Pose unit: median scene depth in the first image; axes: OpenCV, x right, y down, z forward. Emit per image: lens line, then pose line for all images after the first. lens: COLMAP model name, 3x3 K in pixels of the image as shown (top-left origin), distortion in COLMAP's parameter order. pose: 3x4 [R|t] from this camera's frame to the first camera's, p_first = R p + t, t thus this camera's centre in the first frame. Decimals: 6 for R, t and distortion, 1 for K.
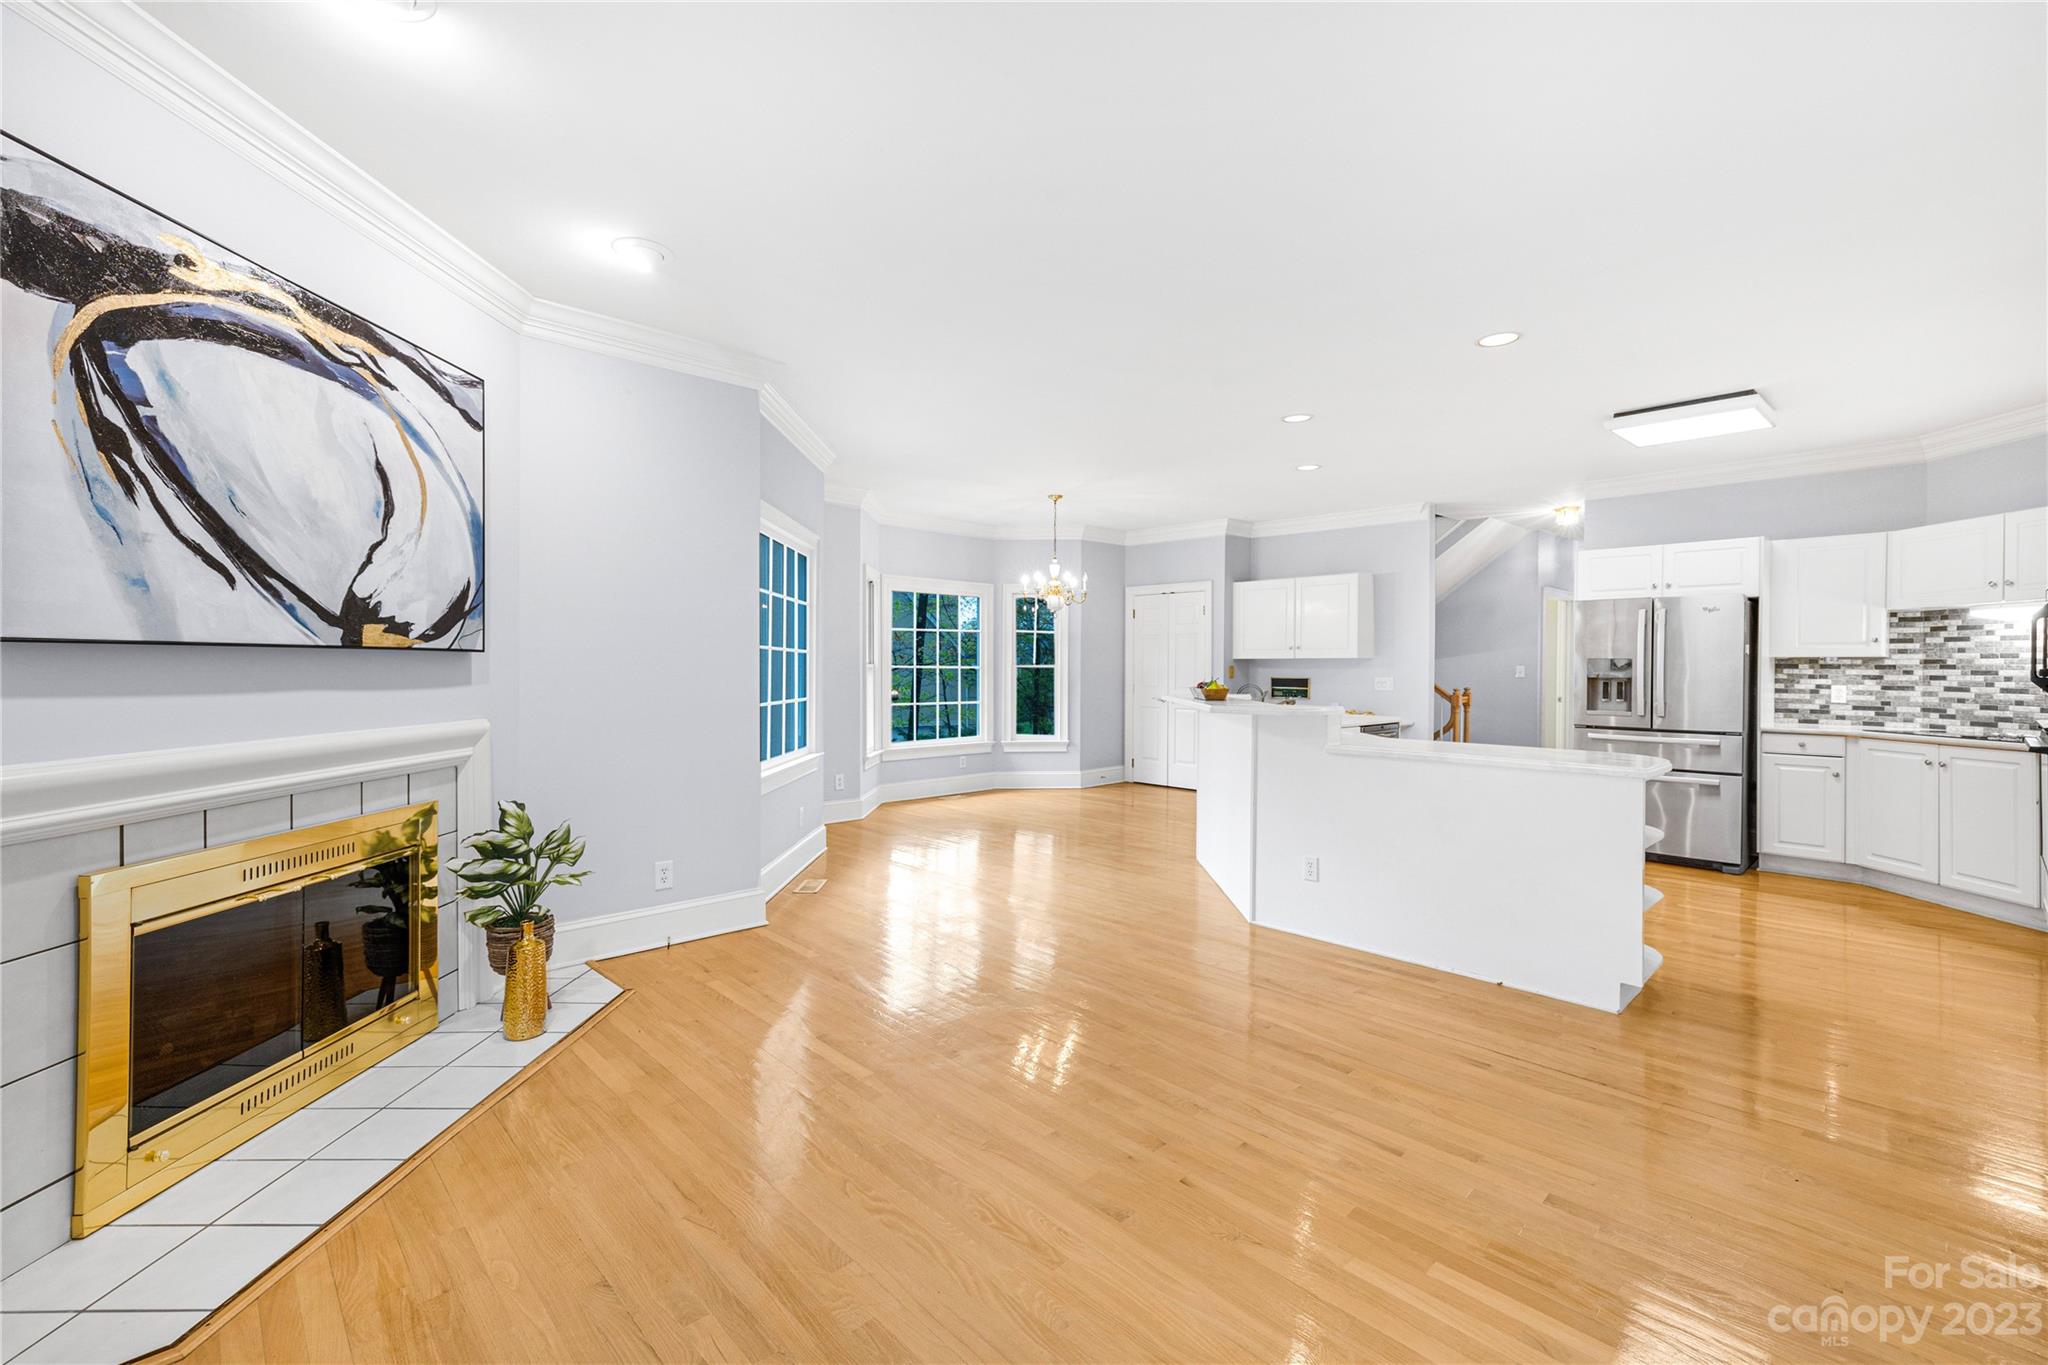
lens RADIAL K [[877.9, 0, 989.1], [0, 877.9, 672.4], [0, 0, 1]] dist [0.012012, 0.000143]
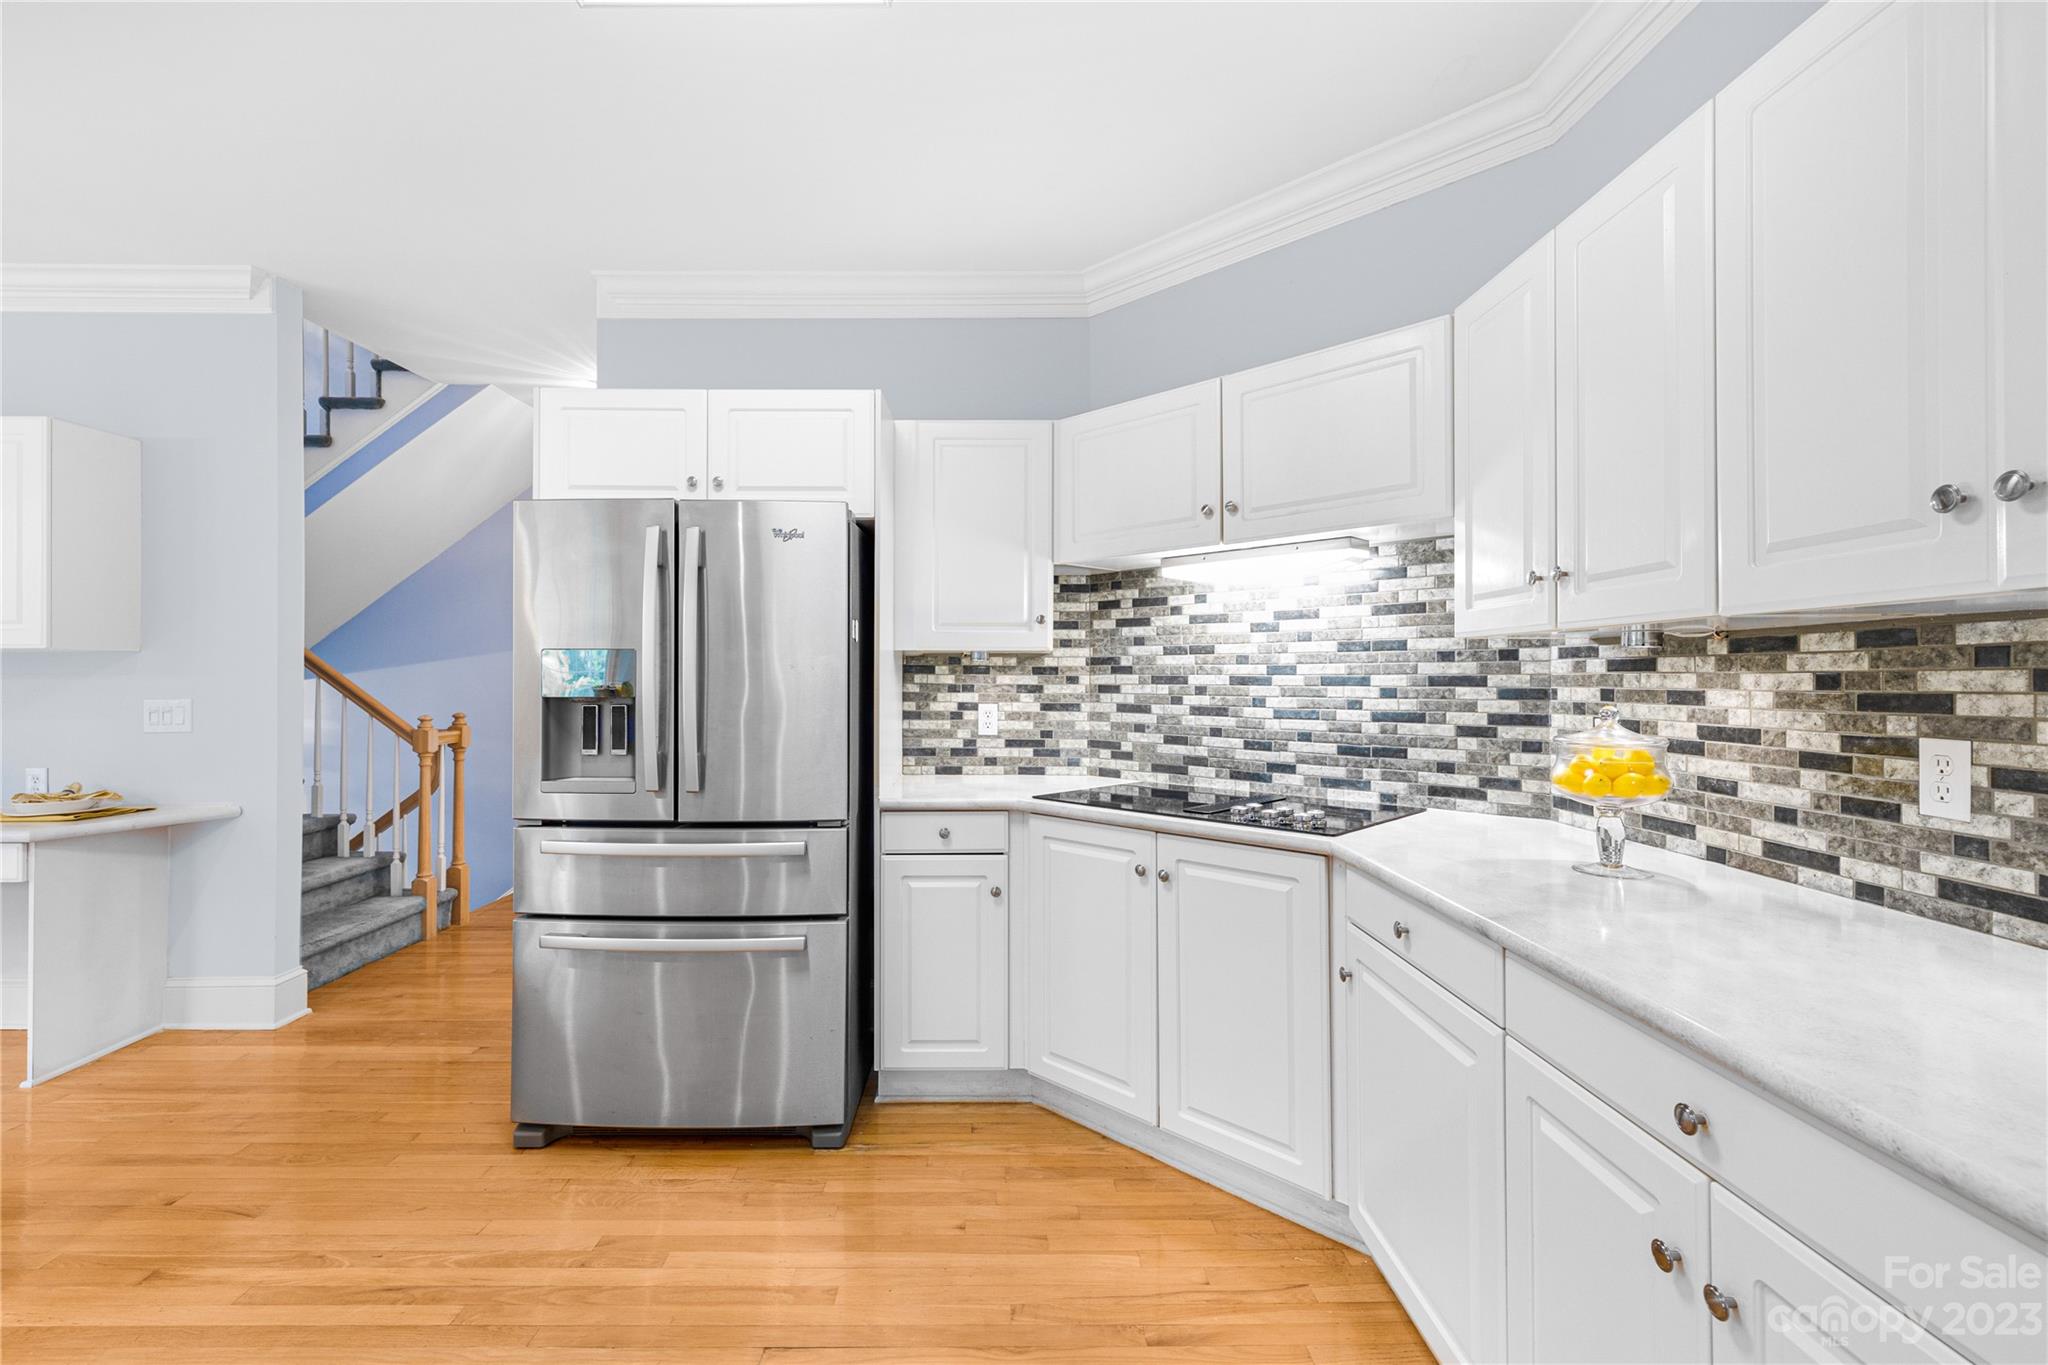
lens RADIAL K [[885.3, 0, 1020.9], [0, 885.3, 677.1], [0, 0, 1]] dist [0.009730, 0.000215]
pose [[0.658899, -0.004019, 0.752221, 0.577191], [0.007282, 0.999973, -0.001035, -0.001284], [-0.752196, 0.006159, 0.658910, 0.645055]]
